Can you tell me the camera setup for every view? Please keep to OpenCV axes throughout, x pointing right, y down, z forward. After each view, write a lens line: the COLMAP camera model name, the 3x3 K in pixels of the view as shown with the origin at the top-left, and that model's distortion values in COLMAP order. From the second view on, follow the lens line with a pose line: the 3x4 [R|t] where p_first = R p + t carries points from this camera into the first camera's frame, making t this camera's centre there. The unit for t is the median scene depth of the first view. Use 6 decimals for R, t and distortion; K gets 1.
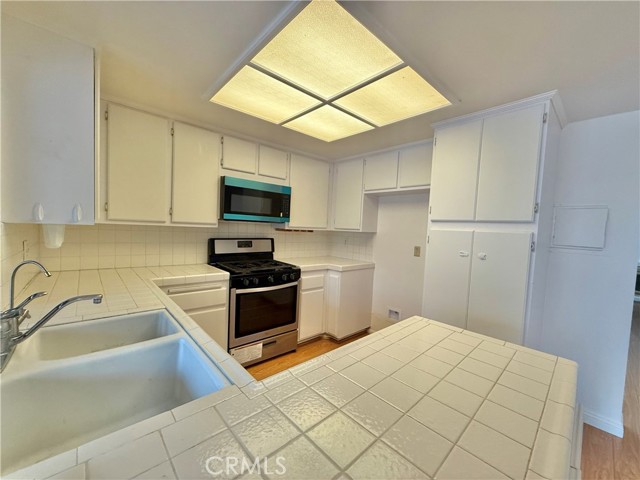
lens RADIAL K [[254.4, 0, 319.5], [0, 254.4, 243.0], [0, 0, 1]] dist [-0.000346, -0.000534]
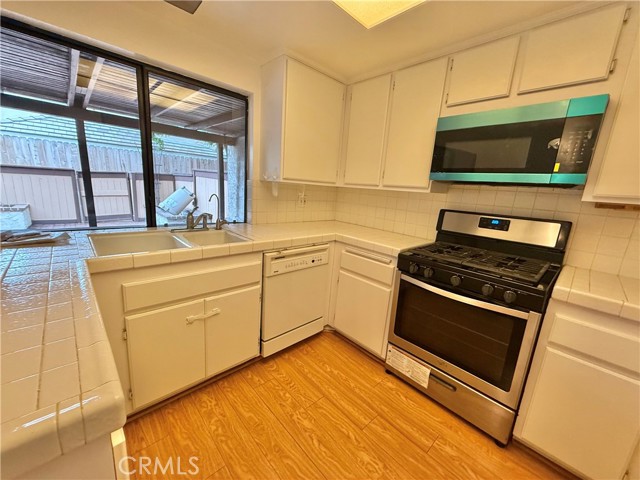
lens RADIAL K [[254.4, 0, 318.4], [0, 254.4, 242.4], [0, 0, 1]] dist [-0.000346, -0.000534]
pose [[0.024039, 0.171519, -0.984888, 0.333225], [-0.126089, 0.977825, 0.167211, -0.001245], [0.991728, 0.120164, 0.045133, 0.603255]]
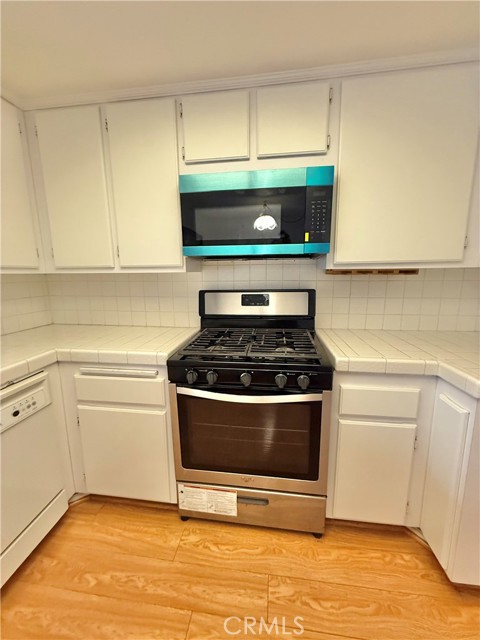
lens RADIAL K [[254.4, 0, 238.4], [0, 254.4, 318.2], [0, 0, 1]] dist [-0.000346, -0.000534]
pose [[0.649694, 0.081610, -0.755803, 0.131158], [-0.006351, 0.994769, 0.101953, -0.014074], [0.760170, -0.061438, 0.646813, 0.644486]]
